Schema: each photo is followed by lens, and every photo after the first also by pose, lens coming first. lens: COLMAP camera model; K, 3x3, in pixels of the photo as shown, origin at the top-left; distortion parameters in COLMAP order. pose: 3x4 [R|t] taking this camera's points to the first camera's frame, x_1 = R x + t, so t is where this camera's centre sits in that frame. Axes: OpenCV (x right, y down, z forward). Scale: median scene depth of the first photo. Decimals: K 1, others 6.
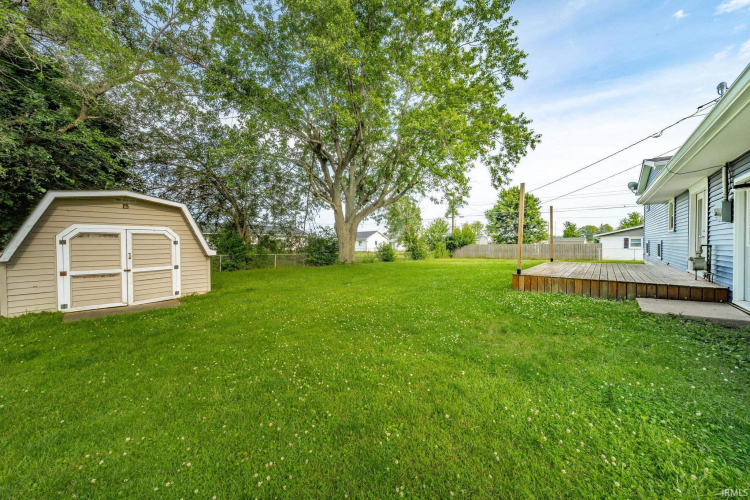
lens RADIAL K [[265.6, 0, 379.5], [0, 265.6, 248.5], [0, 0, 1]] dist [-0.002592, -0.000180]
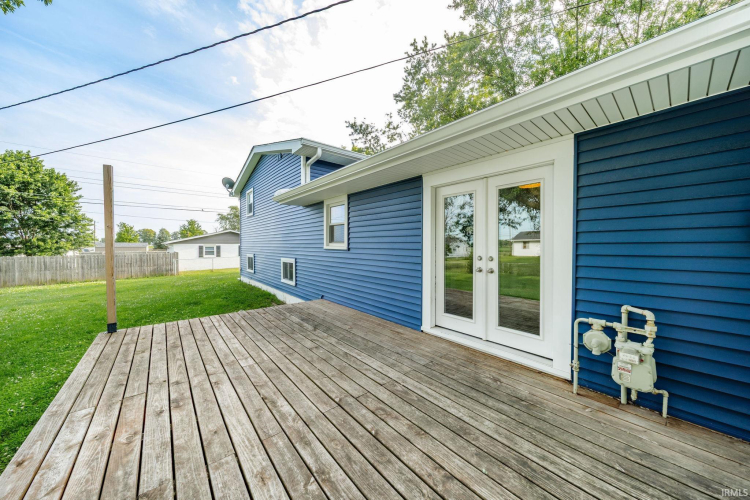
lens RADIAL K [[265.6, 0, 379.5], [0, 265.6, 248.5], [0, 0, 1]] dist [-0.002592, -0.000180]
pose [[0.180965, -0.003715, 0.983482, 0.144269], [0.019033, 0.999819, 0.000275, -0.018809], [-0.983305, 0.018669, 0.181003, 0.229221]]
